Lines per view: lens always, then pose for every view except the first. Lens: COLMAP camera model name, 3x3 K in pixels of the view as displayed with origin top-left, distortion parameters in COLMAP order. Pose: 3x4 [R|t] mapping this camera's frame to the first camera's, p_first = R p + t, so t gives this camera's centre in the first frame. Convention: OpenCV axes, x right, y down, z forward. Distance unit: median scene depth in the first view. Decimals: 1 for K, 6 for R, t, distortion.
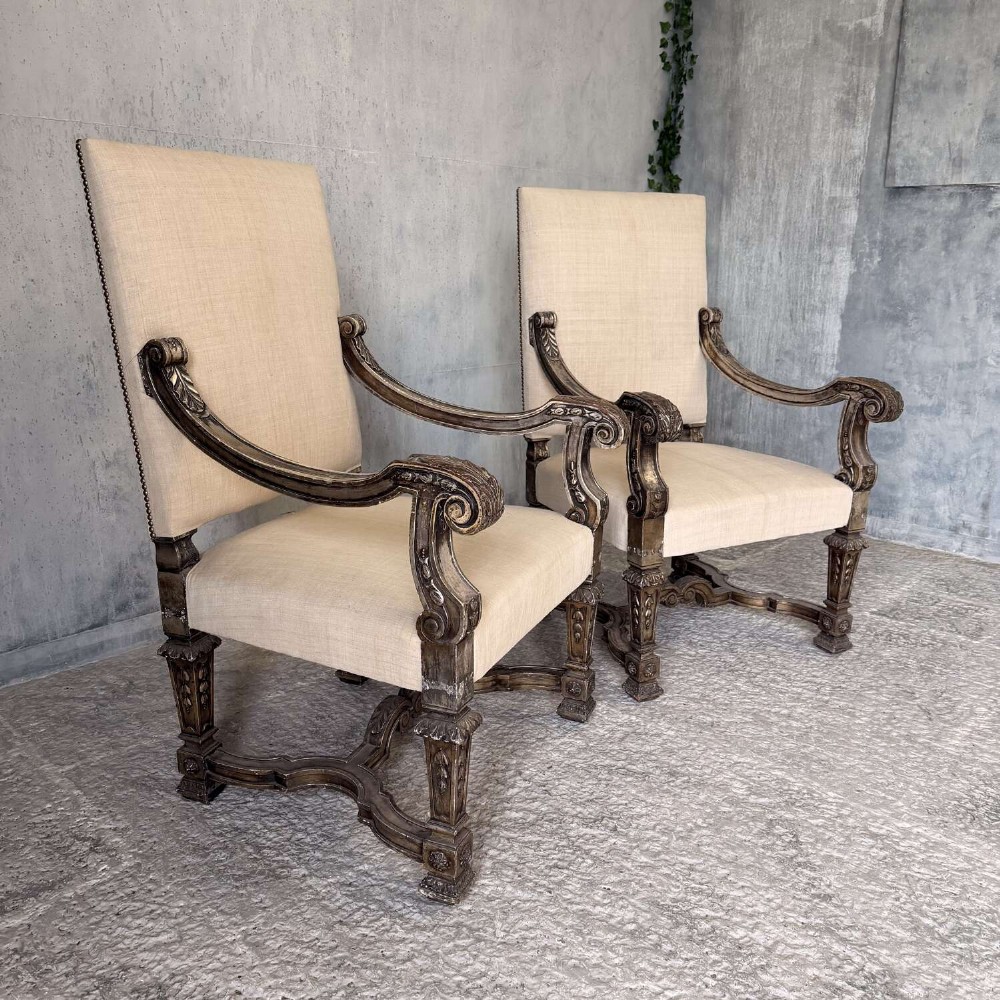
lens RADIAL K [[928.1, 0, 497.3], [0, 928.1, 503.0], [0, 0, 1]] dist [0.076476, -0.119232]
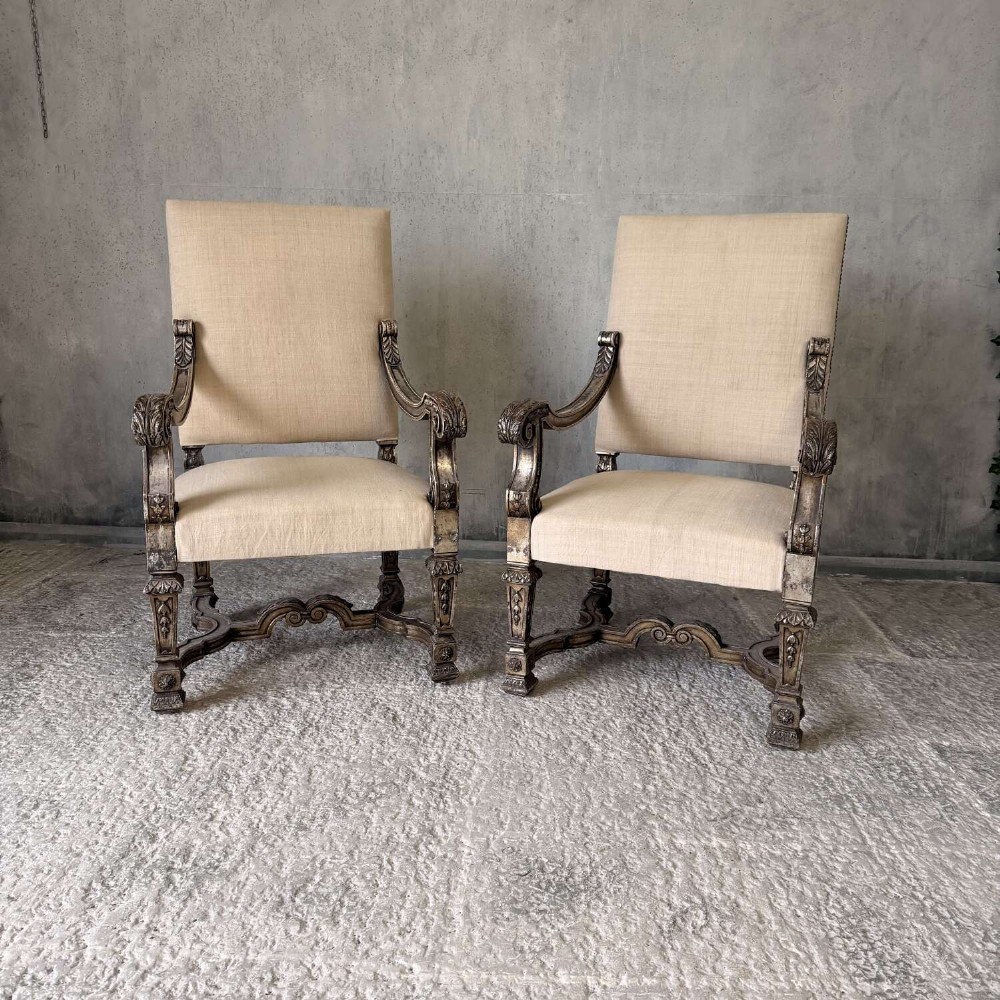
lens RADIAL K [[918.8, 0, 504.5], [0, 918.8, 500.1], [0, 0, 1]] dist [0.182734, -0.384738]
pose [[0.647770, 0.170640, -0.742479, 0.755396], [-0.215085, 0.975908, 0.036638, -0.031132], [0.730843, 0.135963, 0.668866, 0.226653]]
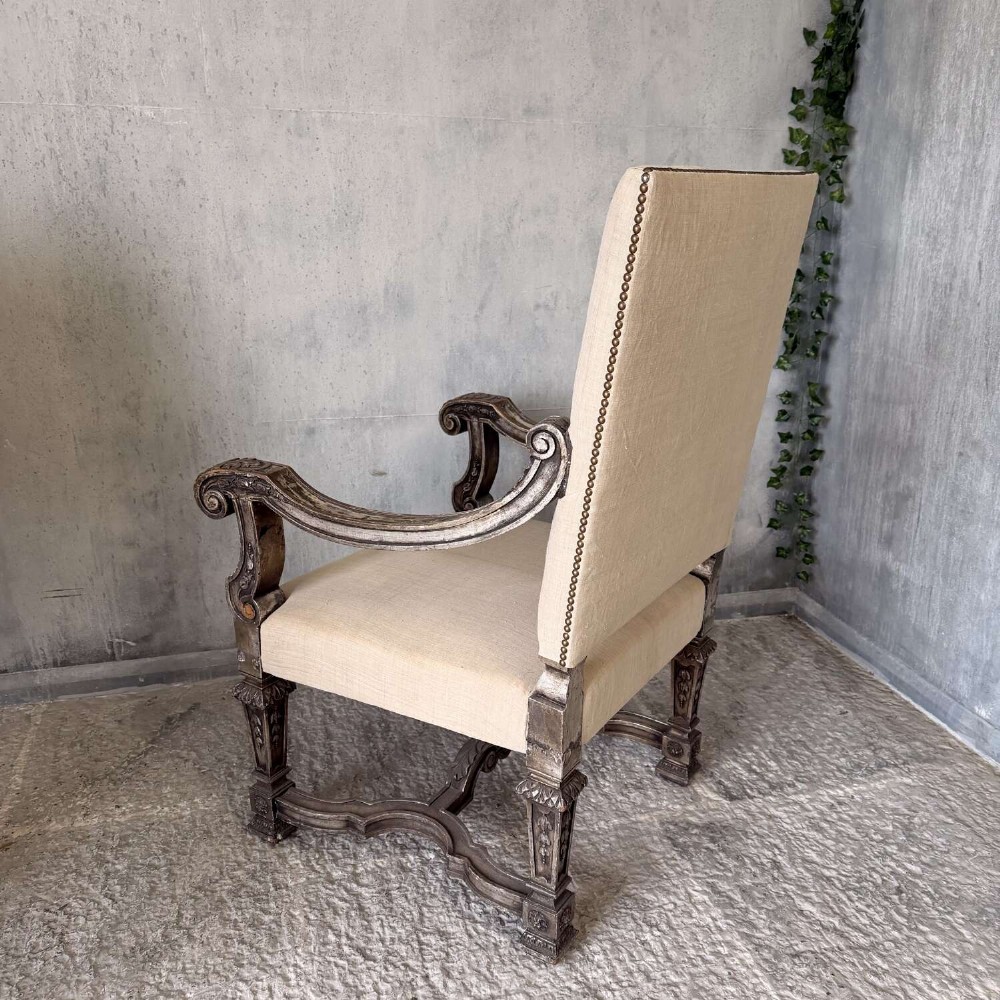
lens RADIAL K [[938.0, 0, 504.0], [0, 938.0, 503.2], [0, 0, 1]] dist [0.046853, -0.069652]
pose [[0.863500, 0.166037, -0.476234, 0.475293], [-0.140189, 0.986062, 0.089598, -0.191684], [0.484473, -0.010605, 0.874742, 0.527786]]
